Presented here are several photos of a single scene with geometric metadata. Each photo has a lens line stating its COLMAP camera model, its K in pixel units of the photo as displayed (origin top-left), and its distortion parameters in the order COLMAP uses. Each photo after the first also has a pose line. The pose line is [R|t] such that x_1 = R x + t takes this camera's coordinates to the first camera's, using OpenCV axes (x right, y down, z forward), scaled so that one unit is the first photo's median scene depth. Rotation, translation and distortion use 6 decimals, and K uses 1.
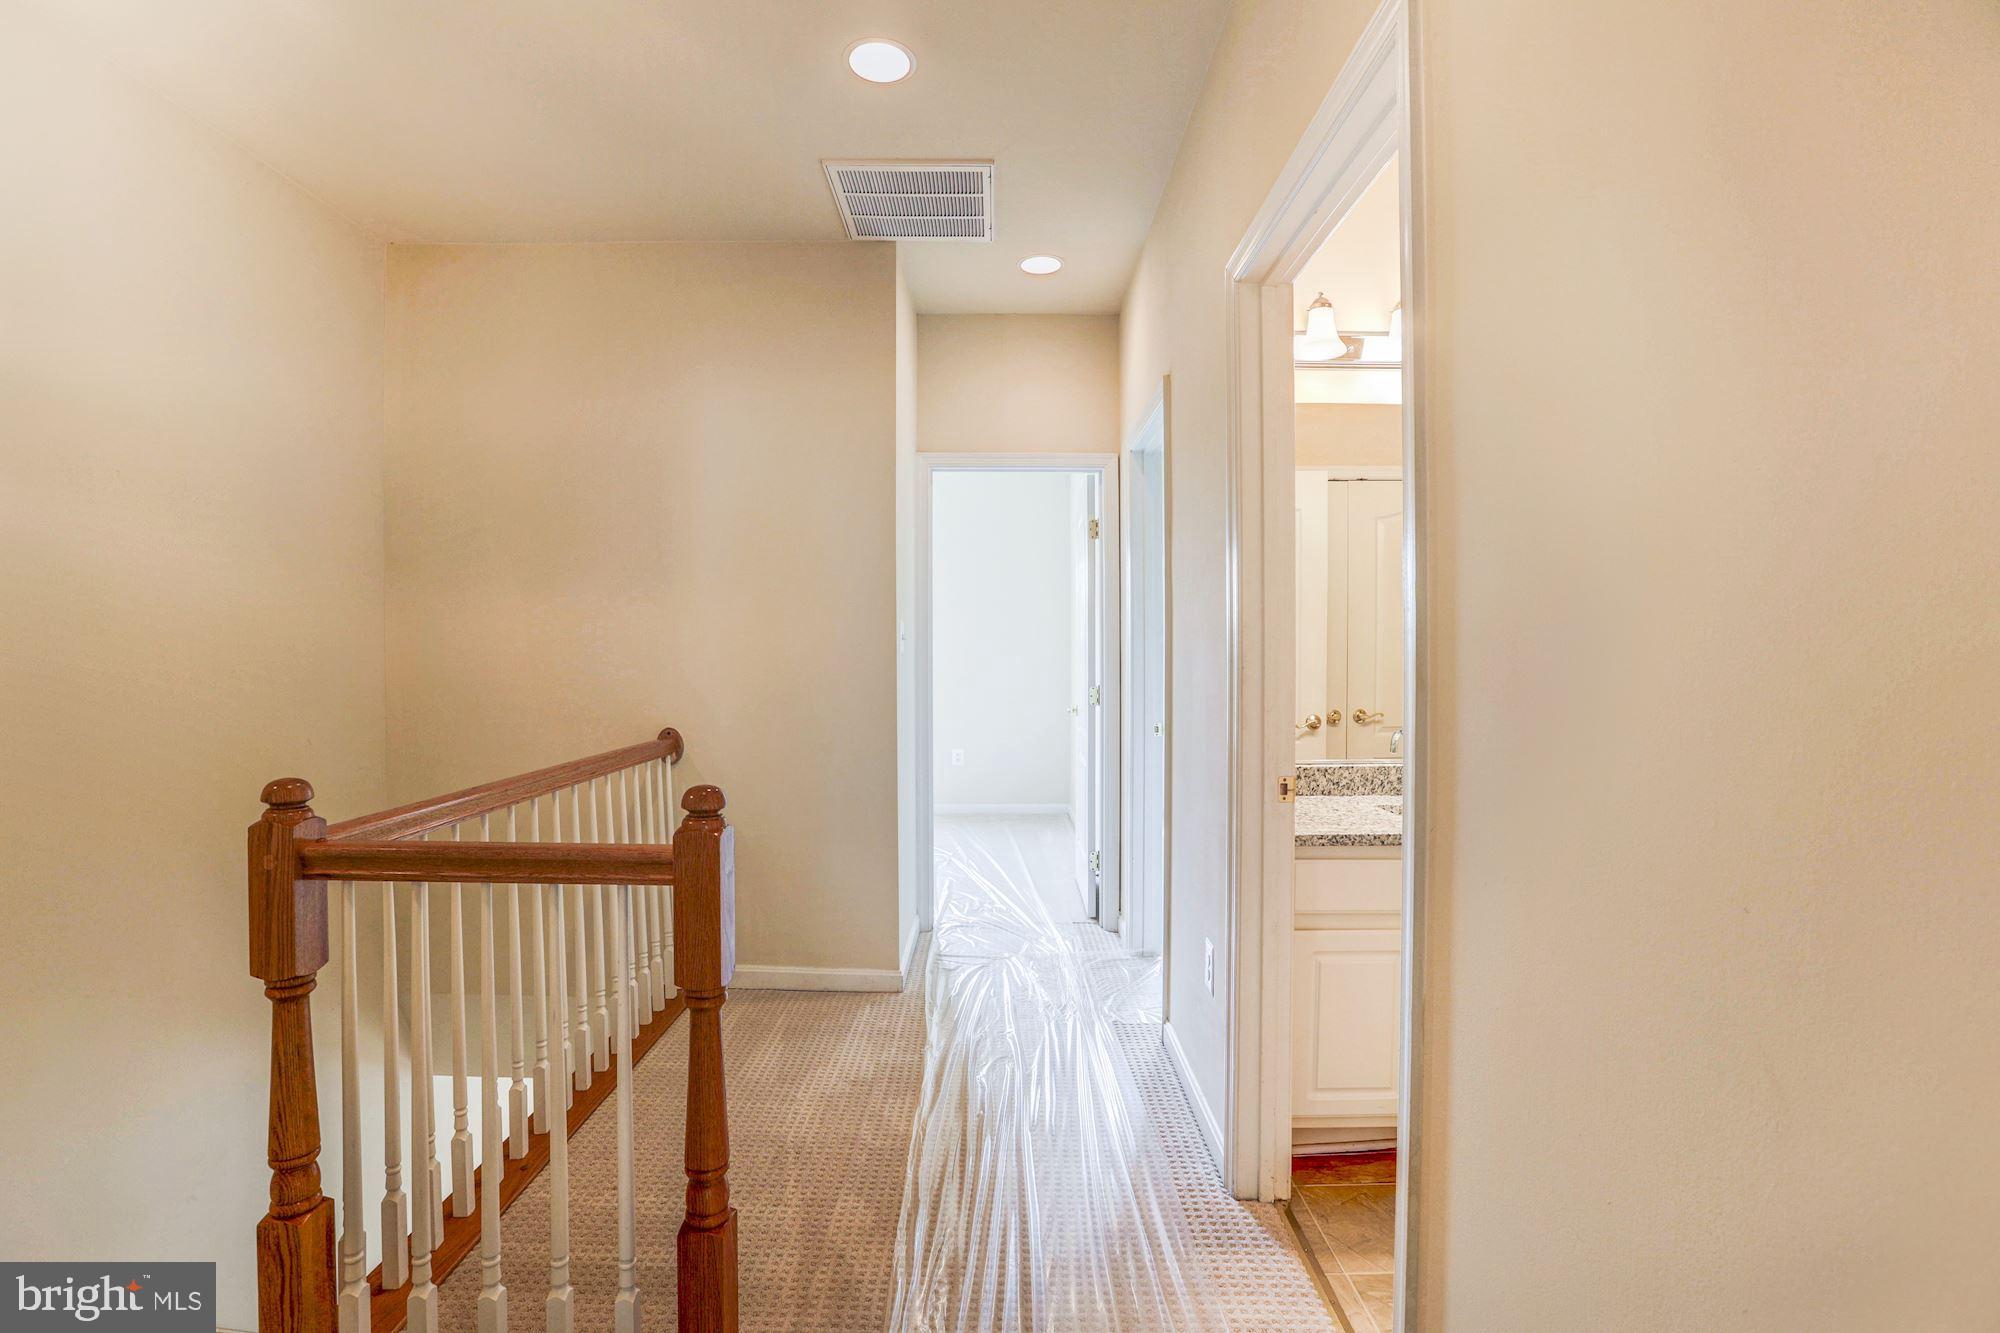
lens RADIAL K [[925.5, 0, 996.7], [0, 925.5, 672.1], [0, 0, 1]] dist [-0.040265, 0.011512]
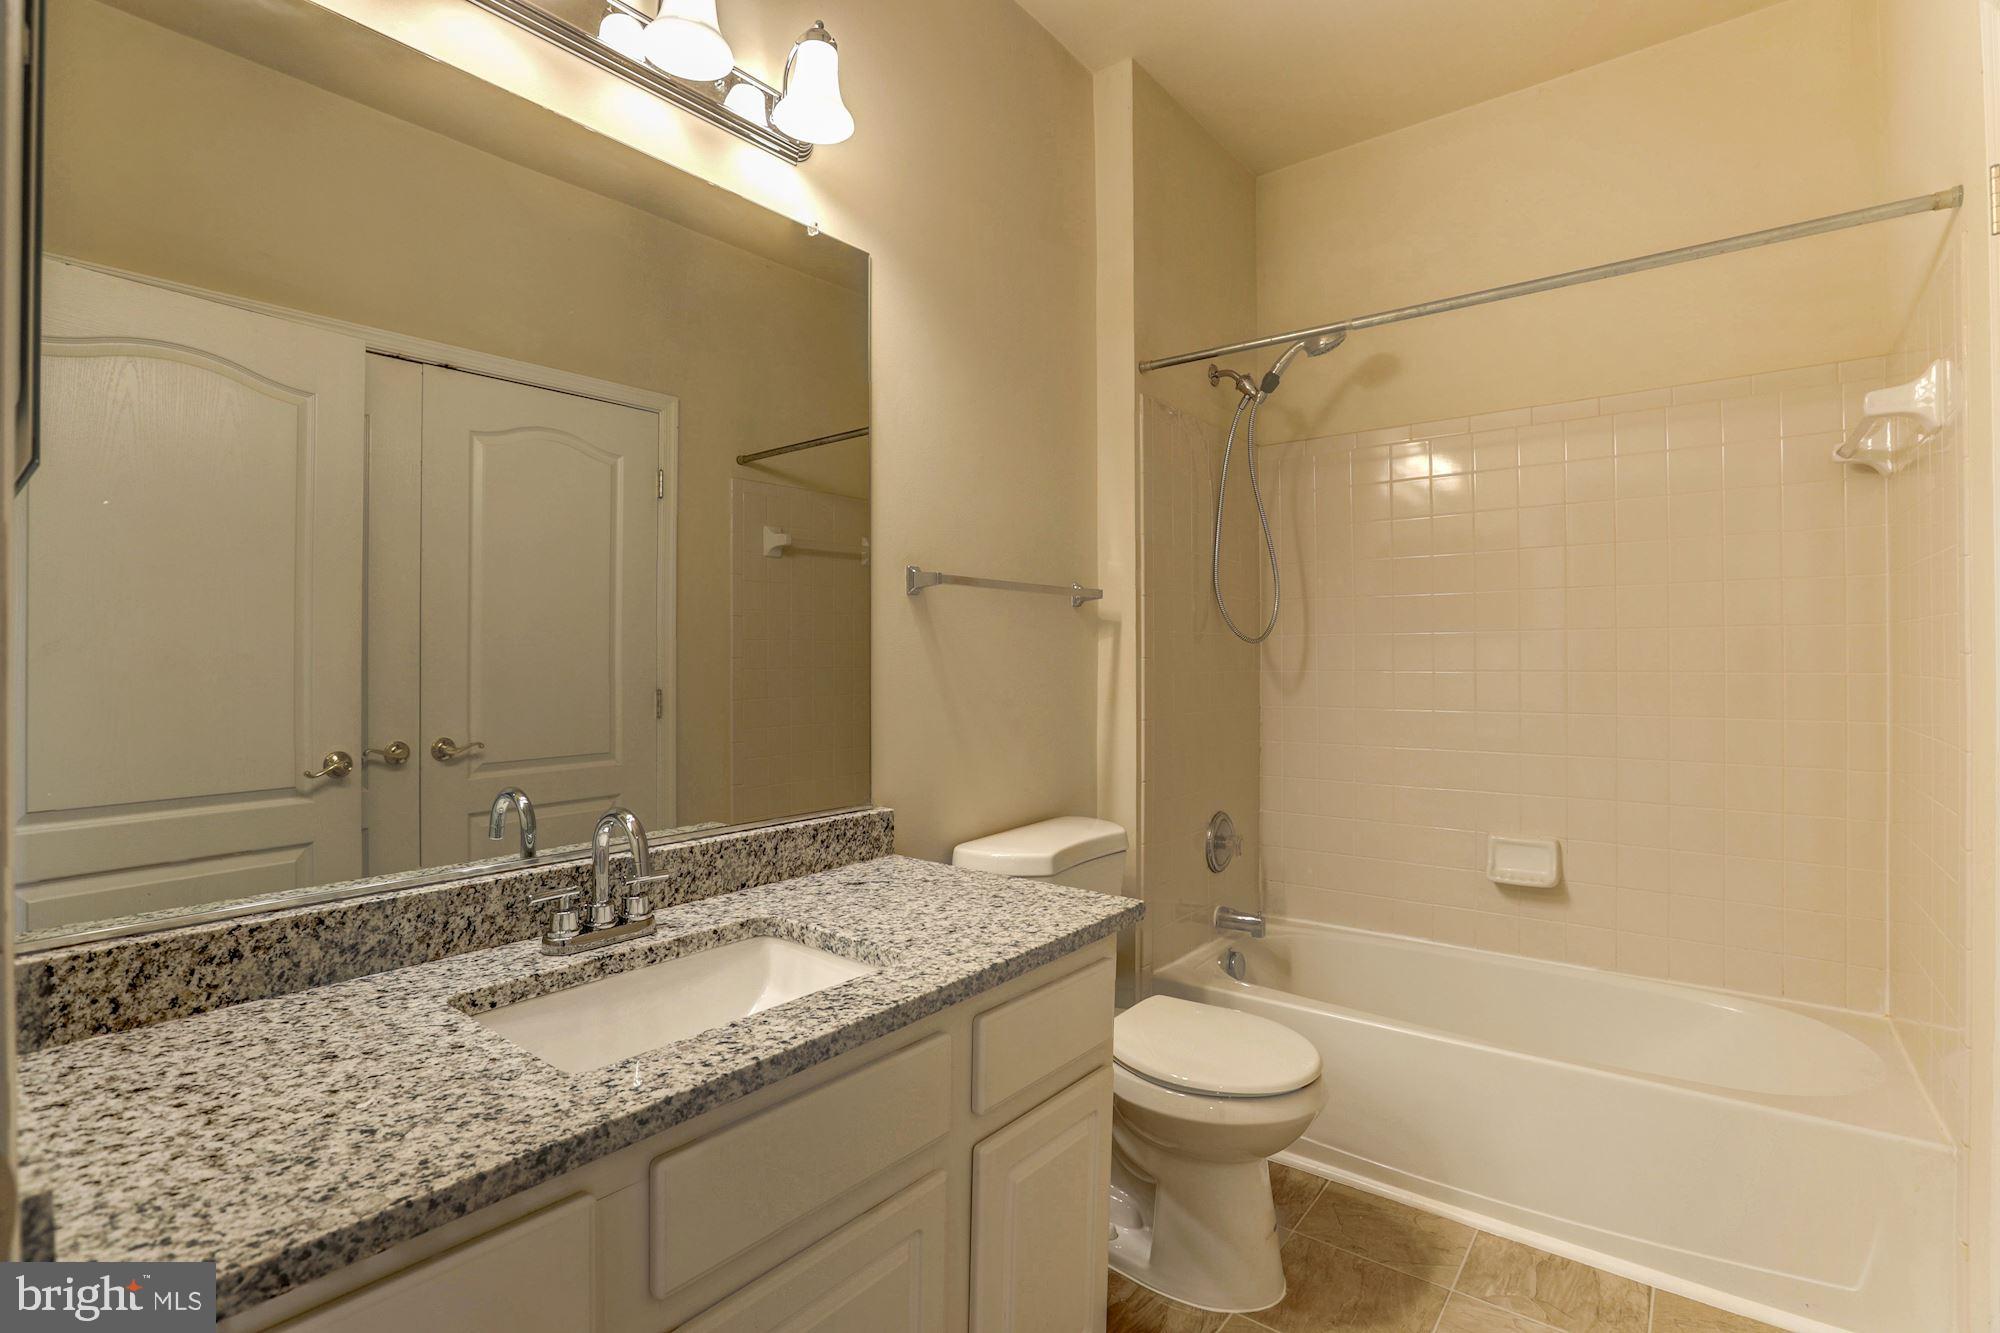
lens RADIAL K [[925.5, 0, 999.5], [0, 925.5, 668.6], [0, 0, 1]] dist [-0.040265, 0.011512]
pose [[0.619364, -0.001977, 0.785101, 0.231845], [0.011025, 0.999920, -0.006180, 0.002594], [-0.785026, 0.012484, 0.619337, 0.523431]]
